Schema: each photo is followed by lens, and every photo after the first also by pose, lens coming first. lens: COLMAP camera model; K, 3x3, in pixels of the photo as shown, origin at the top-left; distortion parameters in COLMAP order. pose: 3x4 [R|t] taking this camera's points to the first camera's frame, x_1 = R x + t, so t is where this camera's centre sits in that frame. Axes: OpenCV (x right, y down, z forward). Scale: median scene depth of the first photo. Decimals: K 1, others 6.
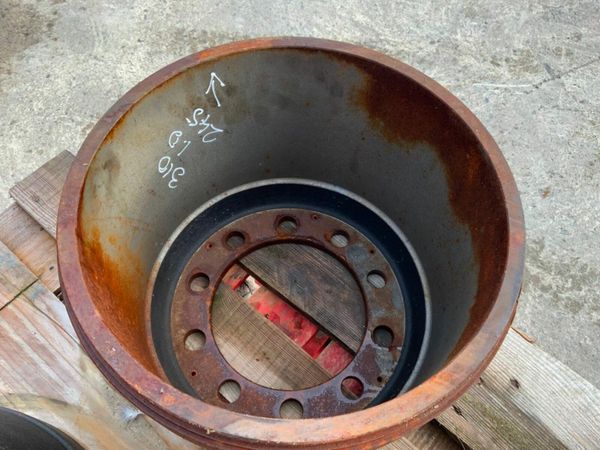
lens RADIAL K [[503.4, 0, 300.0], [0, 503.4, 225.0], [0, 0, 1]] dist [0.011420, -0.058412]
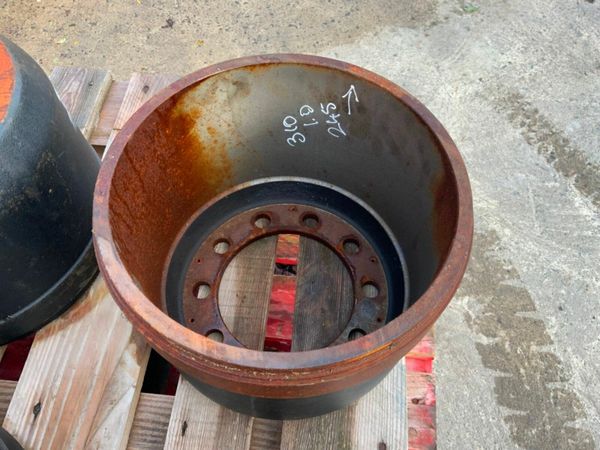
lens RADIAL K [[503.4, 0, 300.0], [0, 503.4, 225.0], [0, 0, 1]] dist [0.011420, -0.058412]
pose [[0.570569, 0.692552, -0.441387, 0.392627], [-0.715473, 0.683036, 0.146835, -0.121897], [0.403174, 0.232021, 0.885222, -0.031347]]
